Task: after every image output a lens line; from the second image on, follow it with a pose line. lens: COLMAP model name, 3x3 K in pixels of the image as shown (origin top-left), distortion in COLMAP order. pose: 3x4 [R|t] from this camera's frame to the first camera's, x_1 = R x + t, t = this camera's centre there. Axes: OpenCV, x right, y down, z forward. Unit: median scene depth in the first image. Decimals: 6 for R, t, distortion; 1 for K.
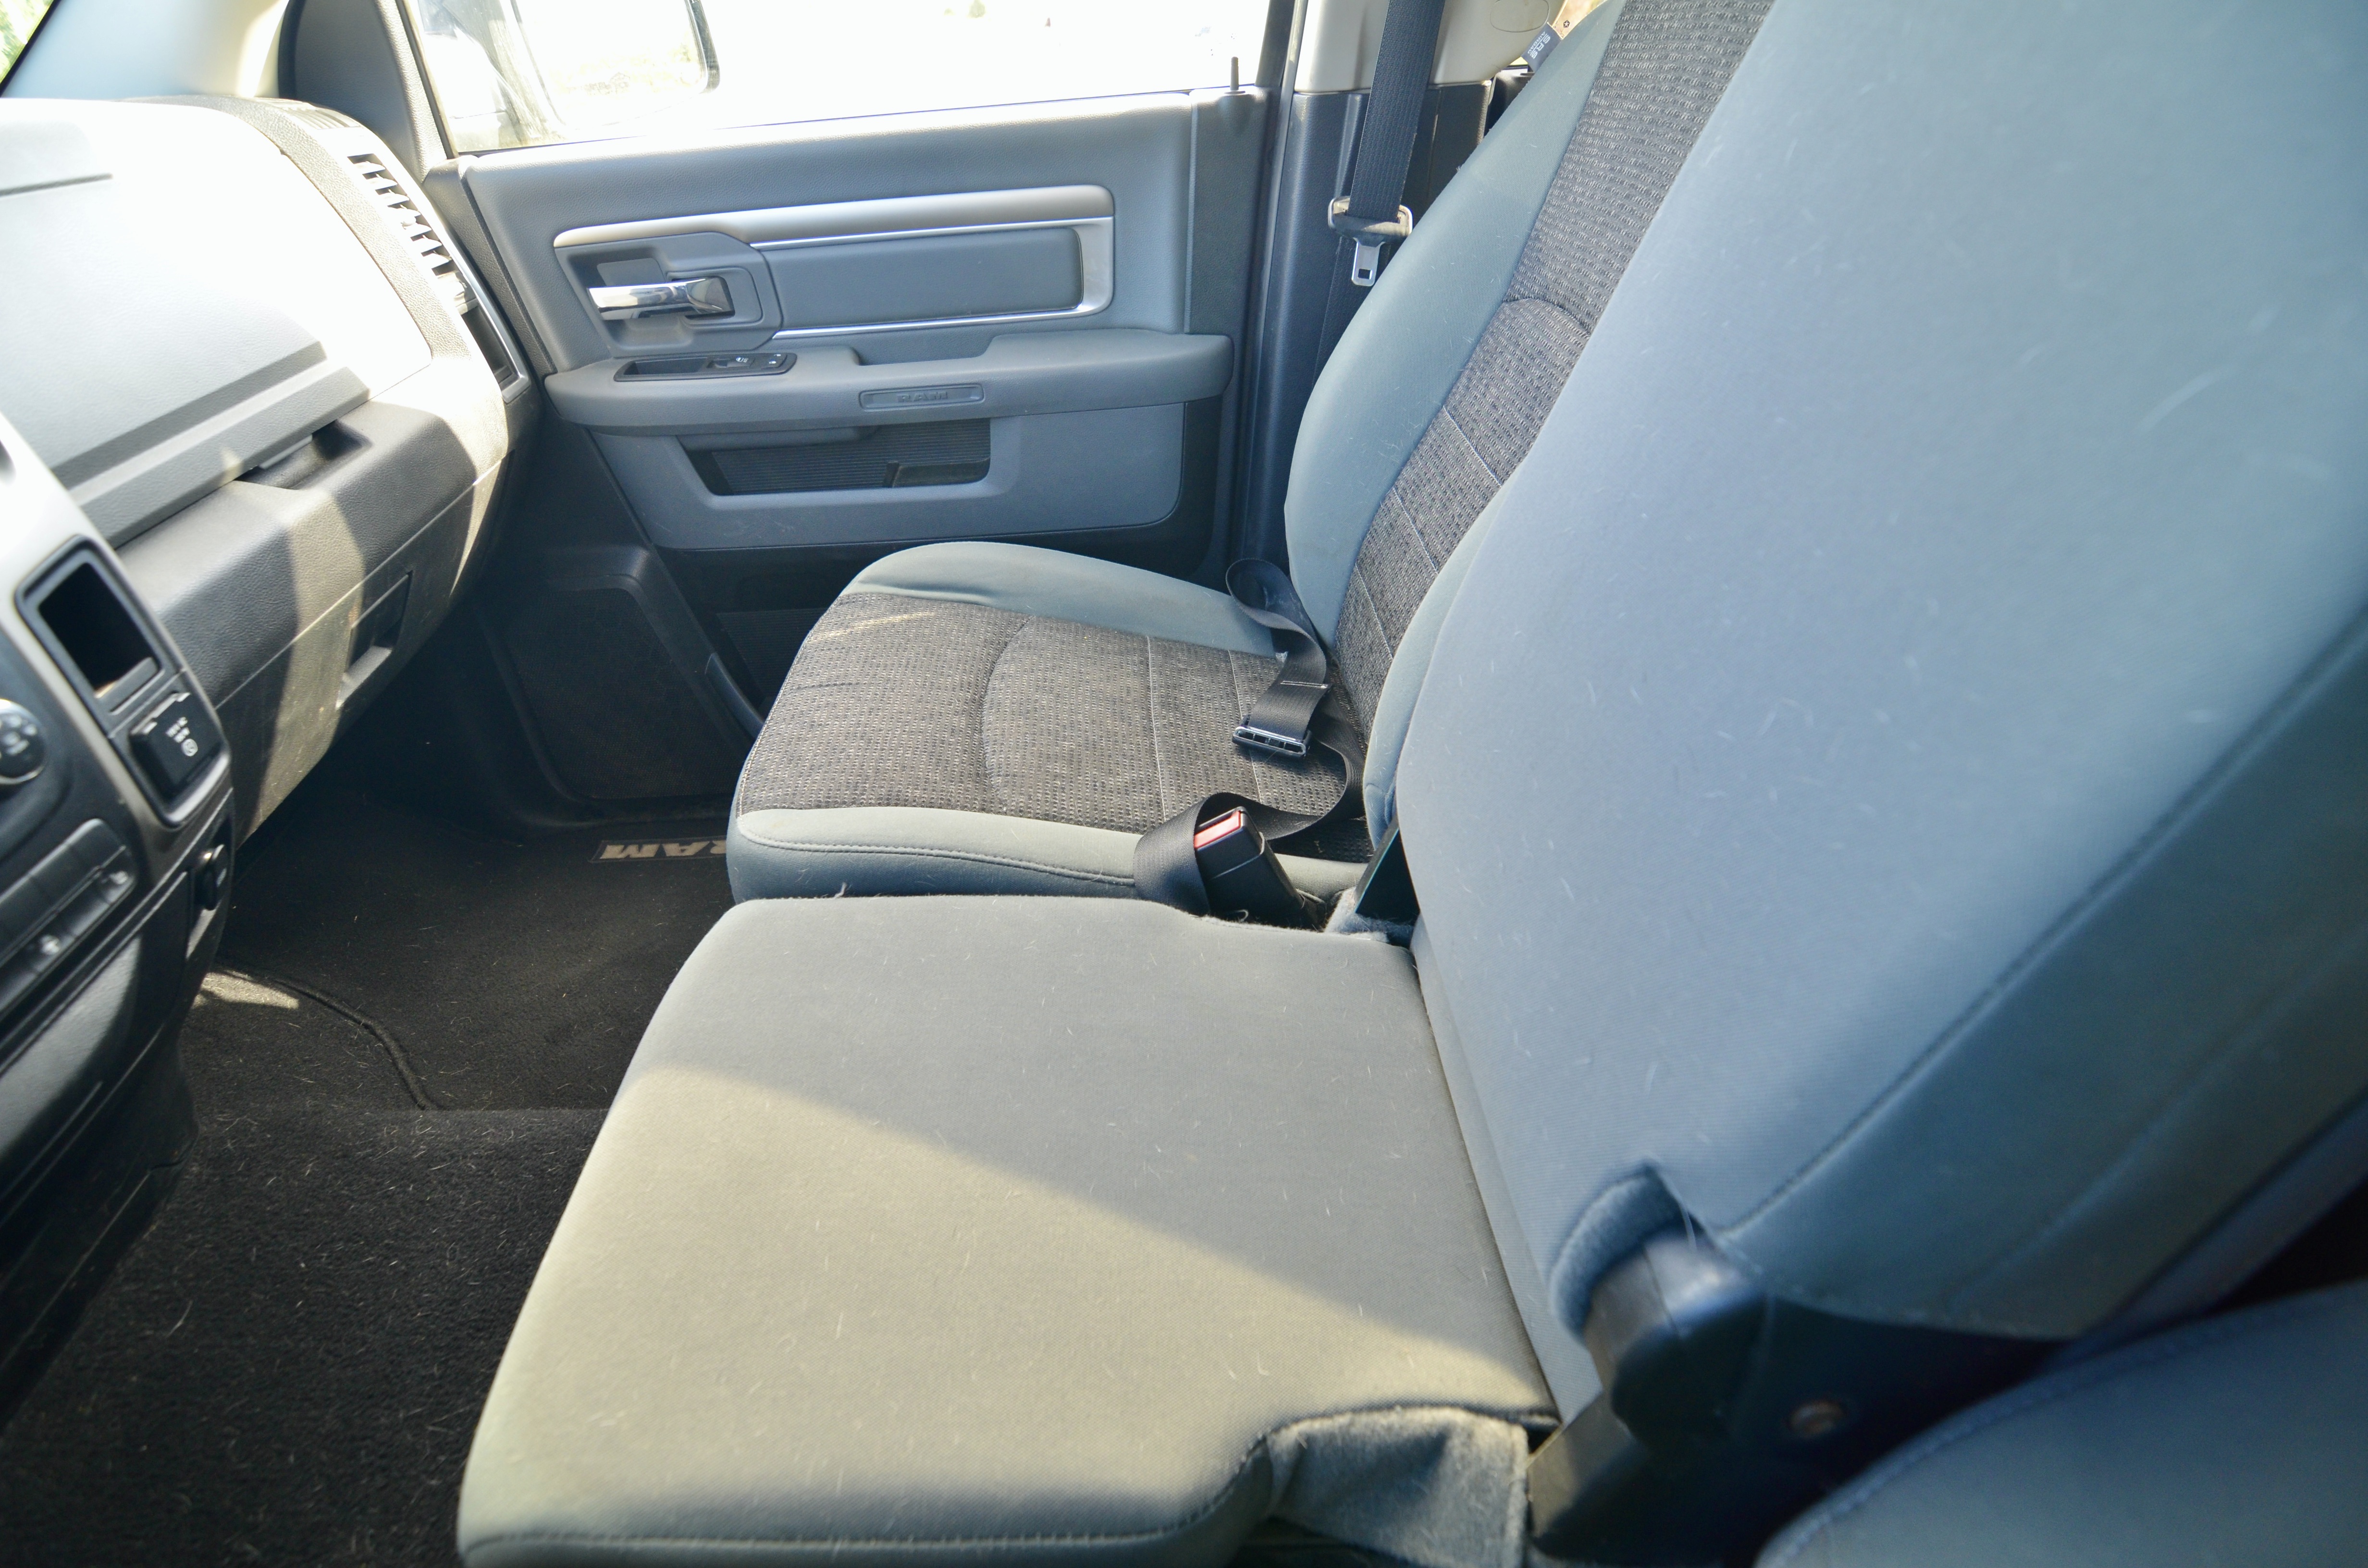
lens RADIAL K [[1136.5, 0, 1174.3], [0, 1136.5, 784.4], [0, 0, 1]] dist [-0.004324, -0.011741]
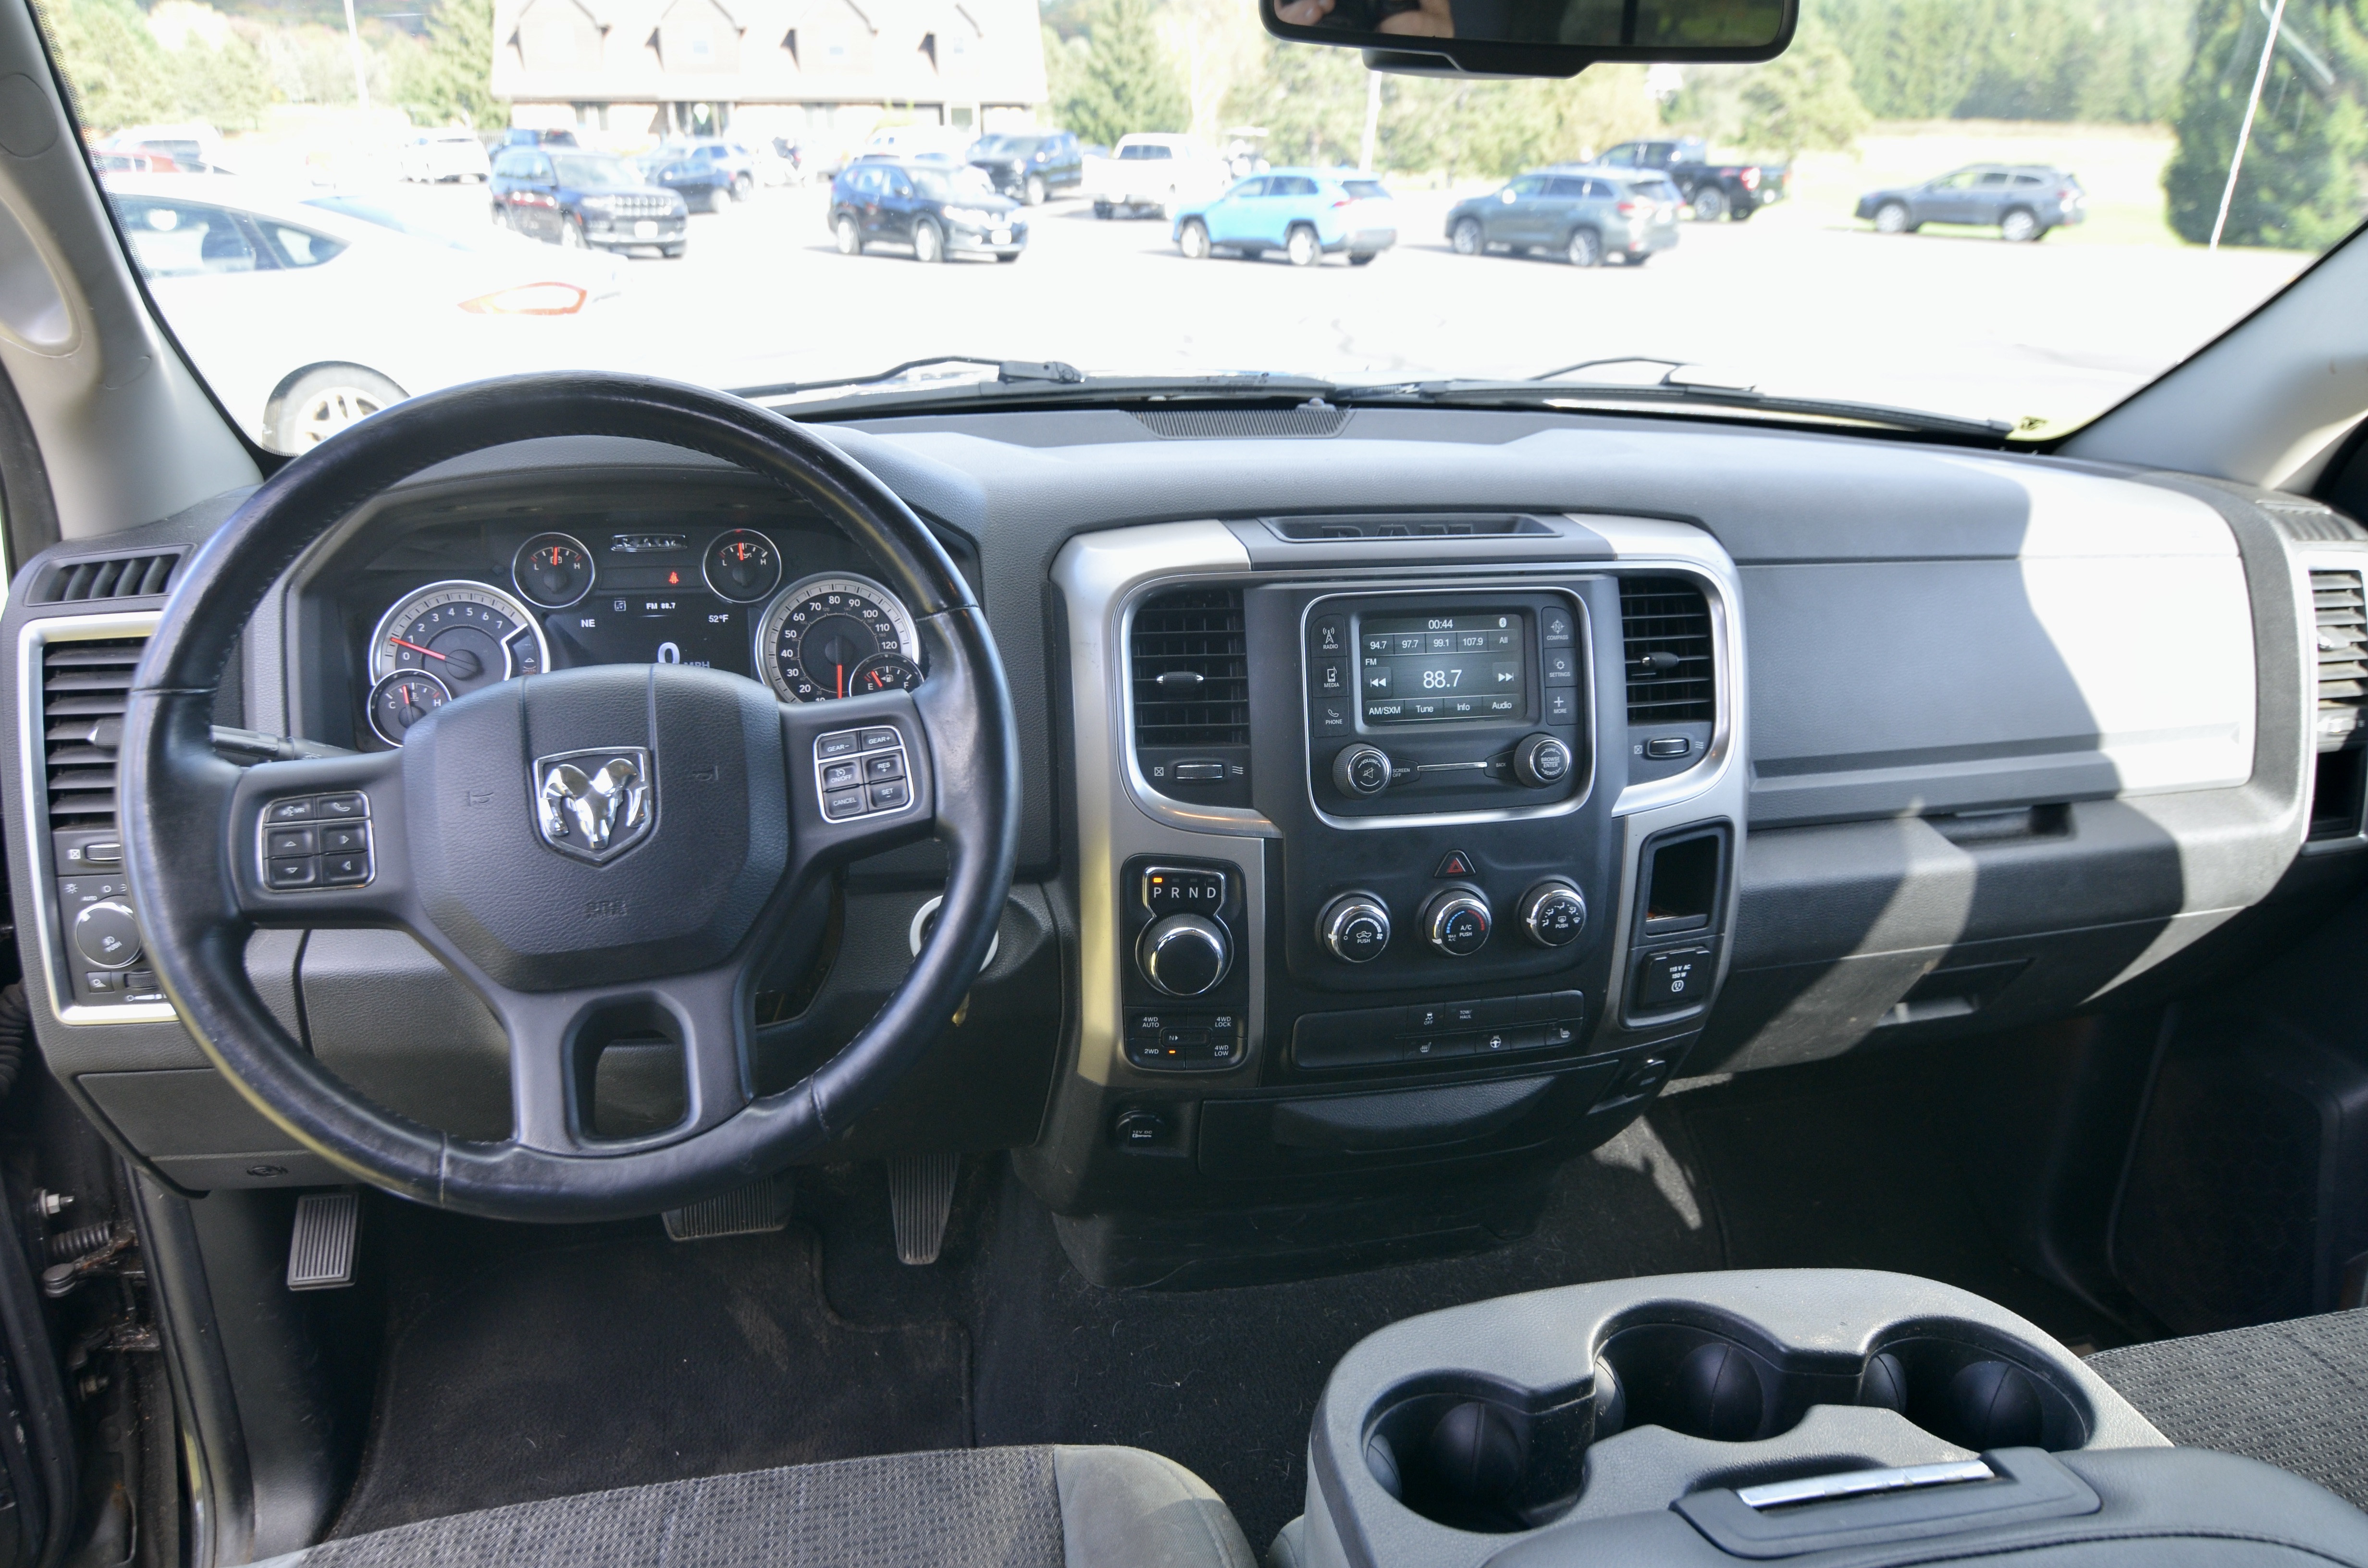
lens RADIAL K [[1611.0, 0, 1175.5], [0, 1611.0, 788.3], [0, 0, 1]] dist [0.008933, -0.022741]
pose [[0.179075, 0.383592, -0.905974, 0.362000], [-0.584245, 0.782368, 0.215775, -0.175317], [0.791574, 0.490671, 0.364215, -0.121900]]
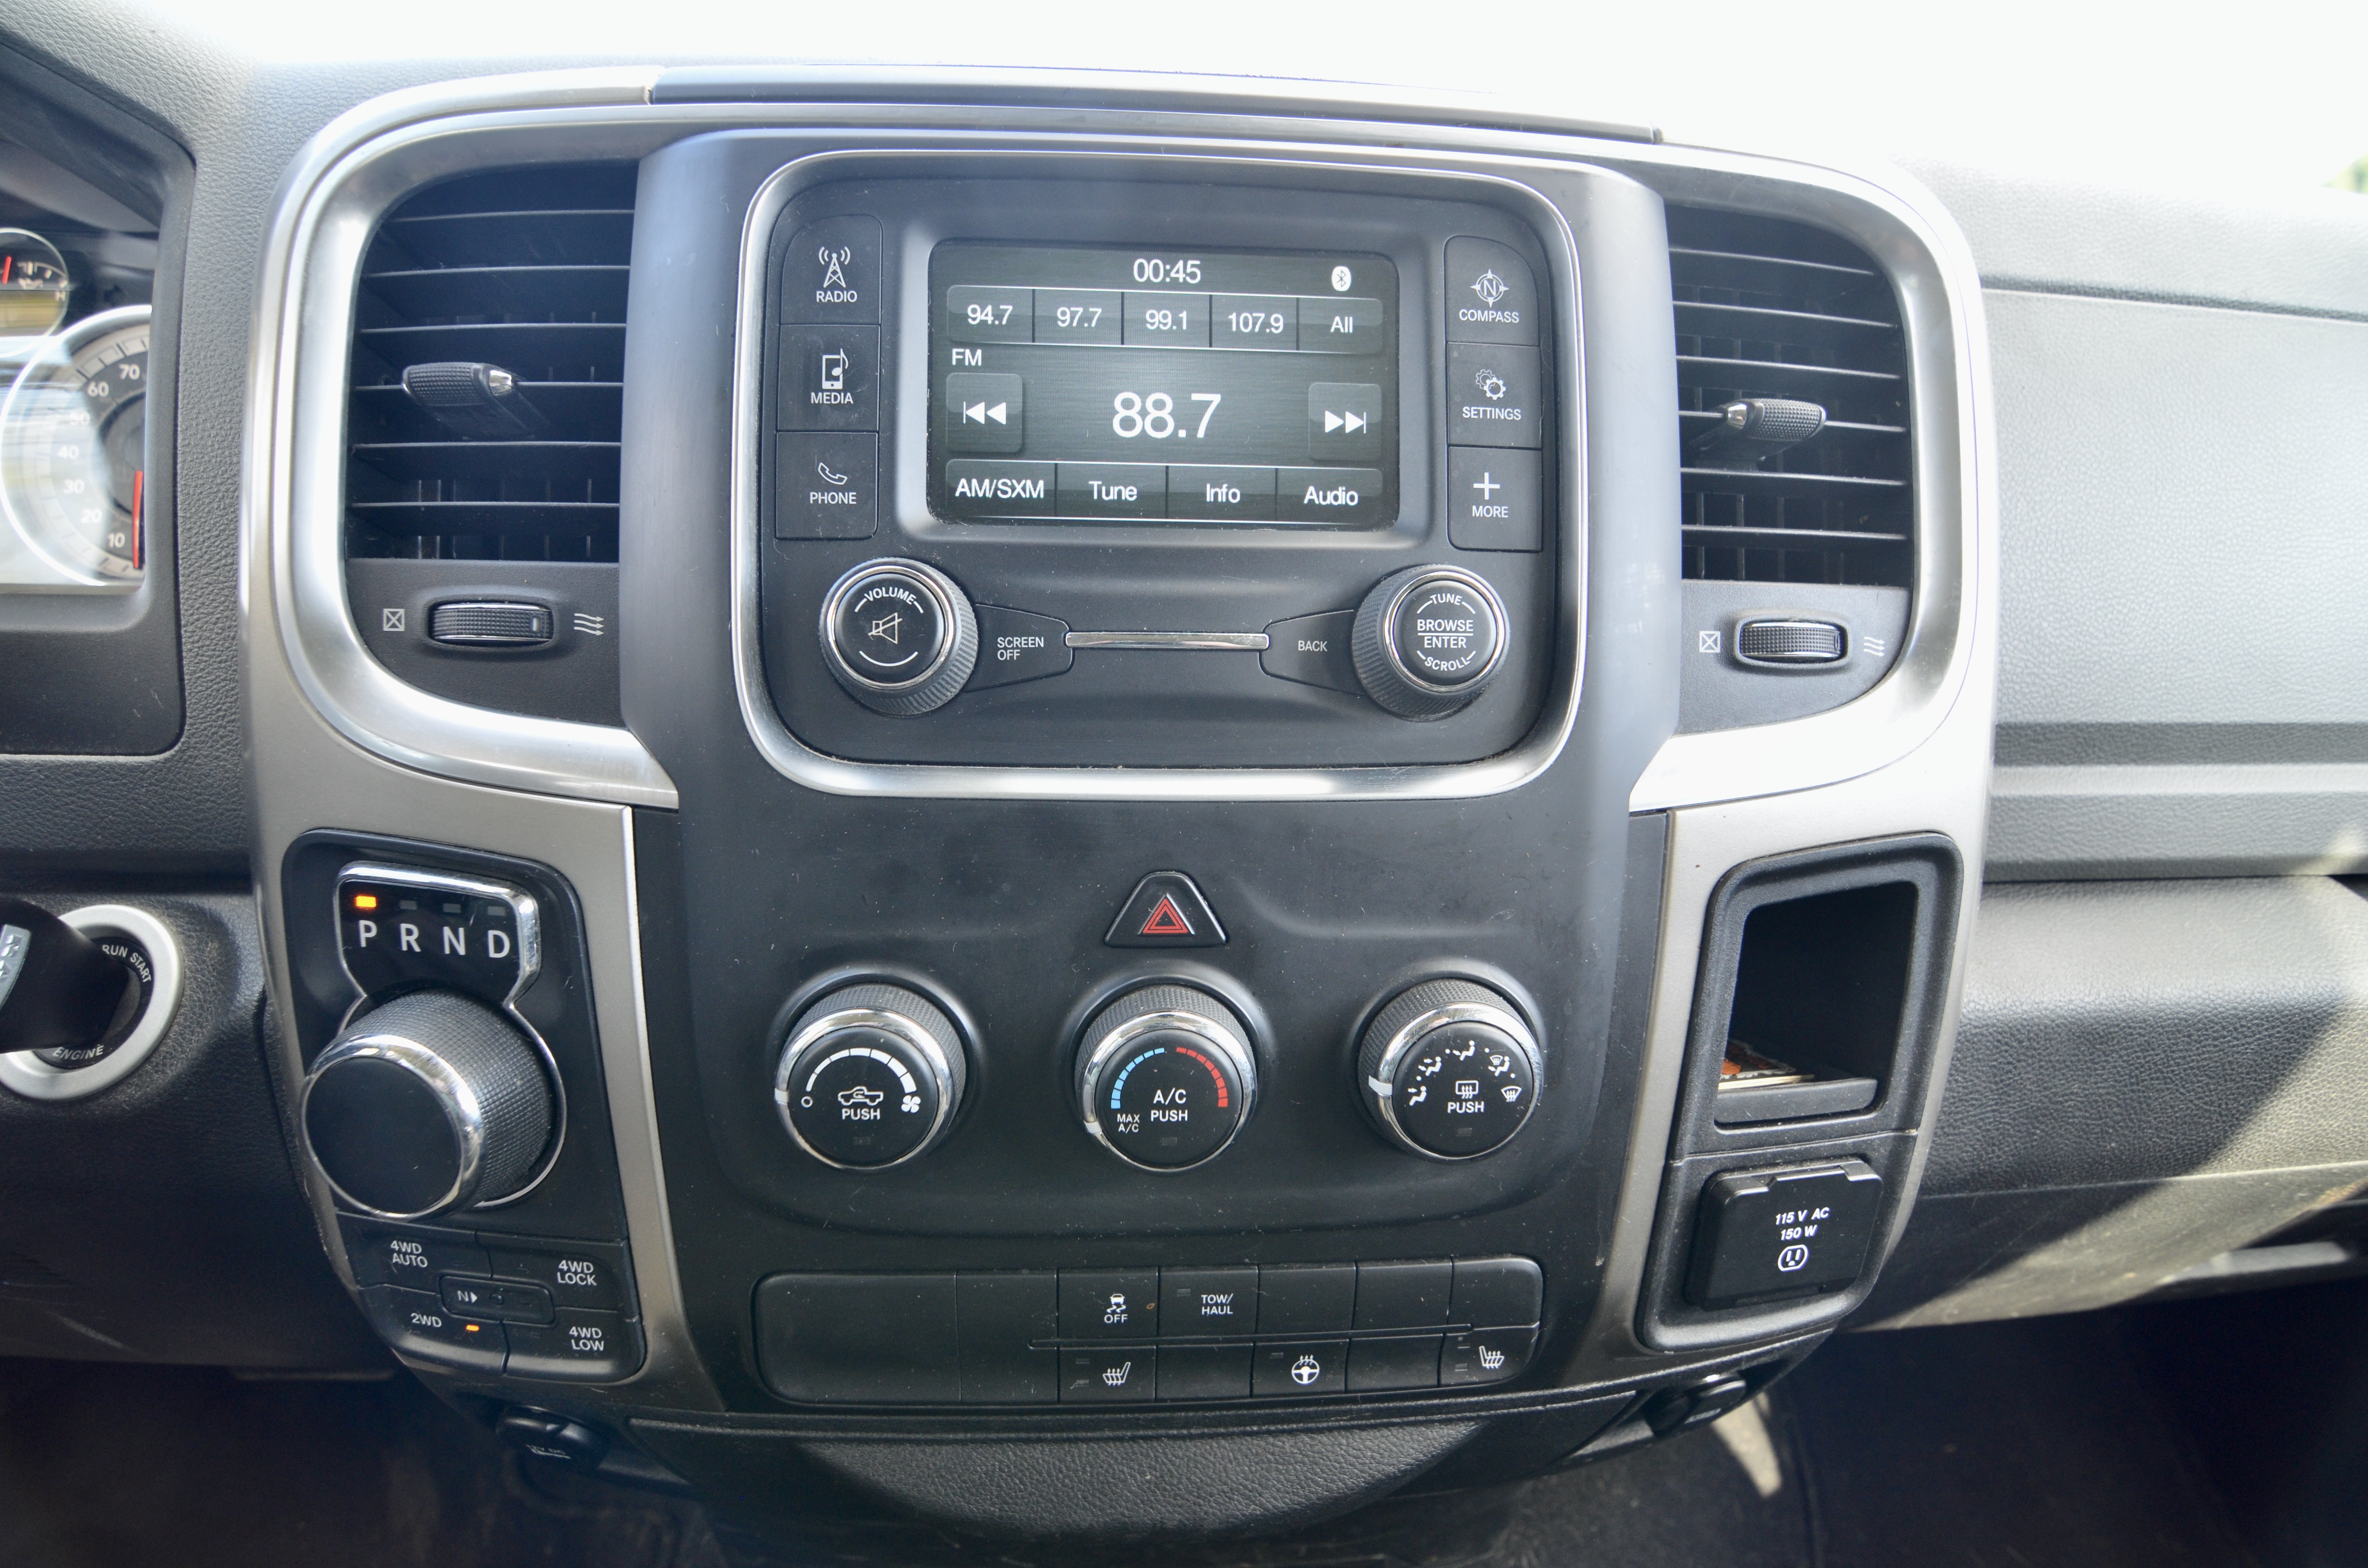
lens RADIAL K [[1136.5, 0, 1174.3], [0, 1136.5, 784.4], [0, 0, 1]] dist [-0.004324, -0.011741]
pose [[0.019401, 0.331710, -0.943182, -0.325472], [-0.588682, 0.766292, 0.257390, -0.106271], [0.808132, 0.550241, 0.210139, 0.379981]]
